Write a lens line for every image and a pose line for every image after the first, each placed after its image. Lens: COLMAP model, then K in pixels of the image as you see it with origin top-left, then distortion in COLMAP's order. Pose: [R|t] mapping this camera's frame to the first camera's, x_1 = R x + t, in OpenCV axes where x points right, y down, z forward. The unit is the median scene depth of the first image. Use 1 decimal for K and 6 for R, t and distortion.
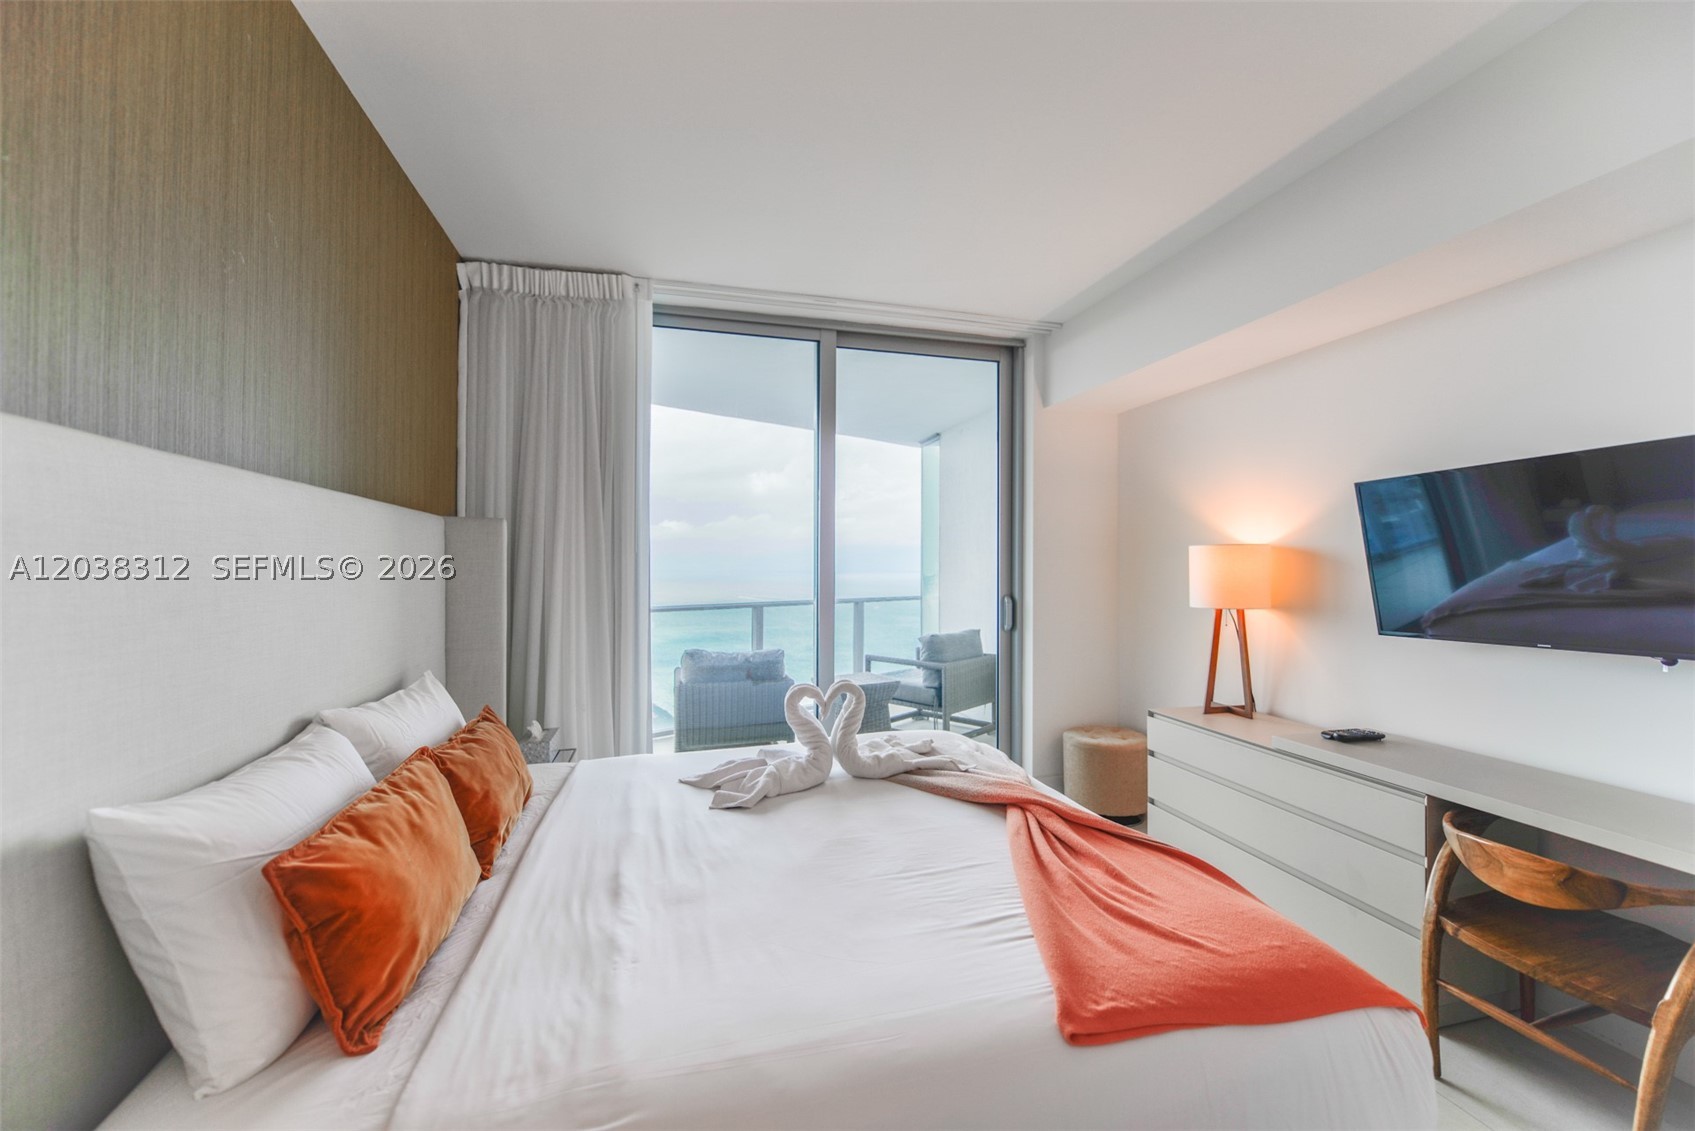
lens RADIAL K [[670.8, 0, 859.5], [0, 670.8, 562.7], [0, 0, 1]] dist [-0.009613, -0.000361]
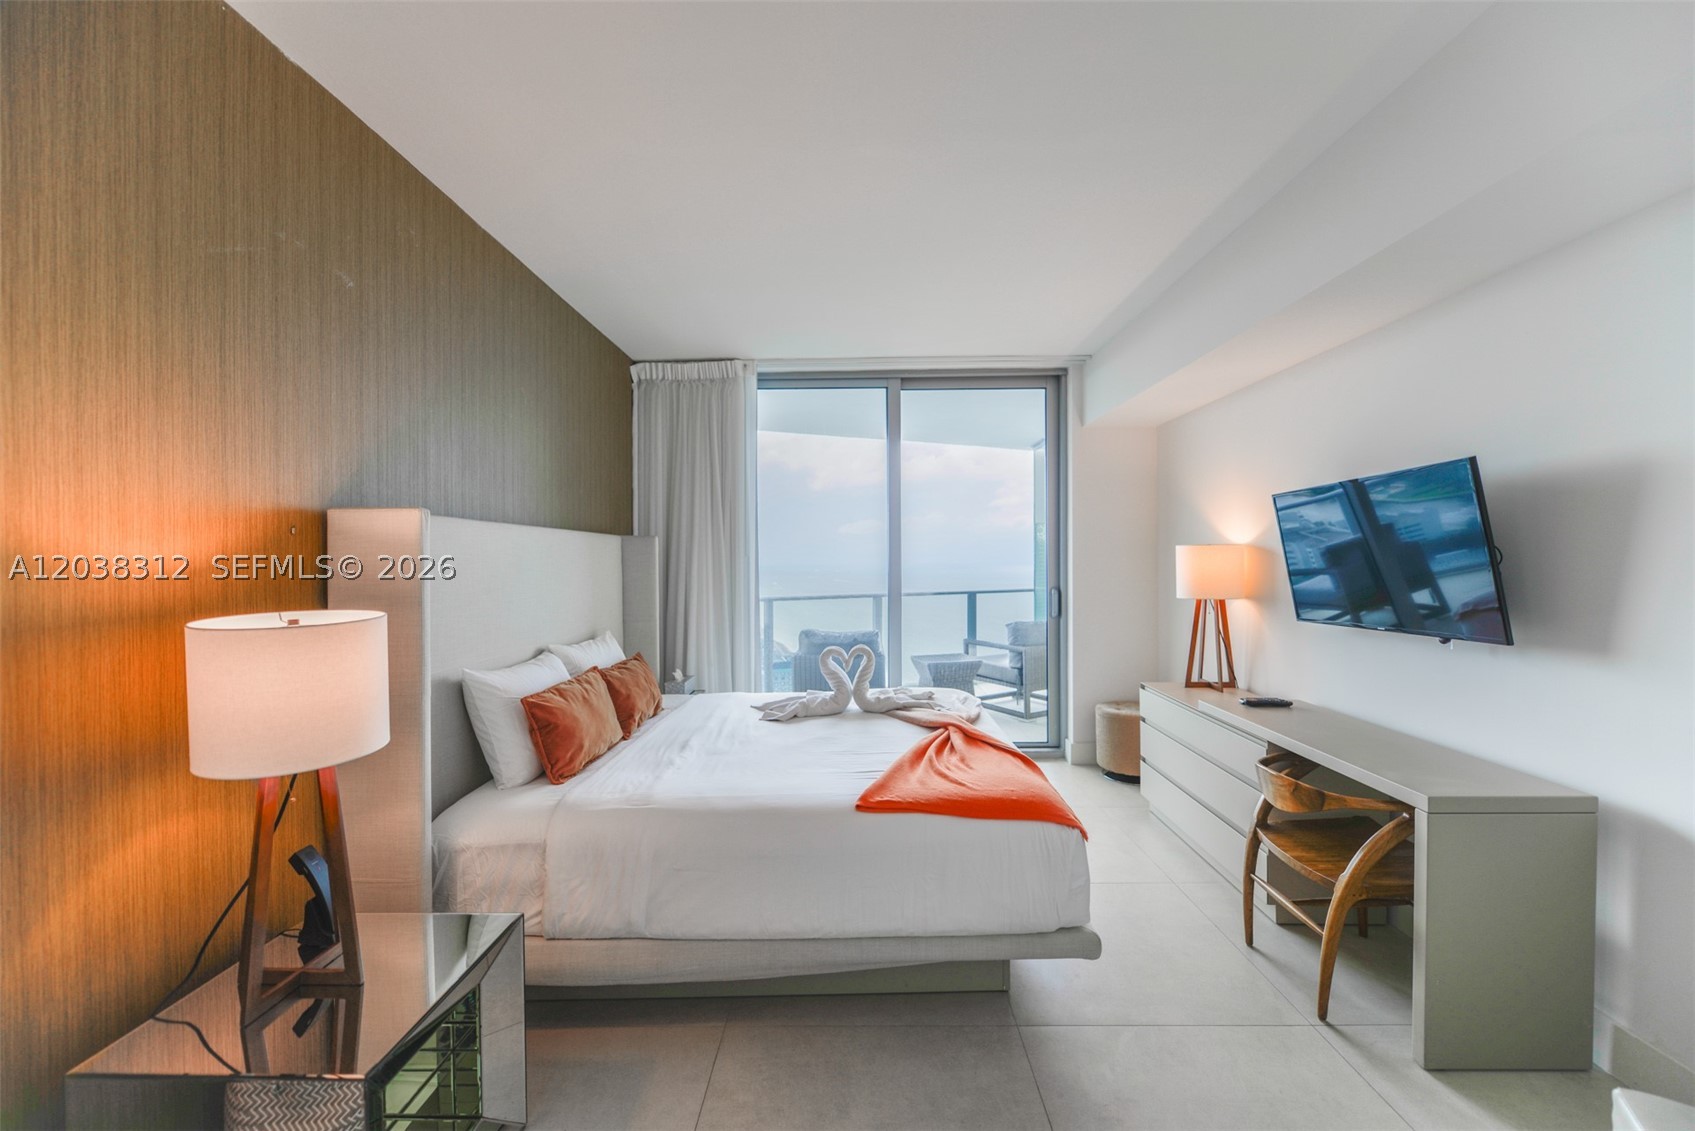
lens RADIAL K [[670.8, 0, 859.5], [0, 670.8, 562.7], [0, 0, 1]] dist [-0.009613, -0.000361]
pose [[0.961908, -0.006745, -0.273289, 0.380312], [0.009582, 0.999913, 0.009050, -0.015605], [0.273204, -0.011324, 0.961889, -0.397529]]
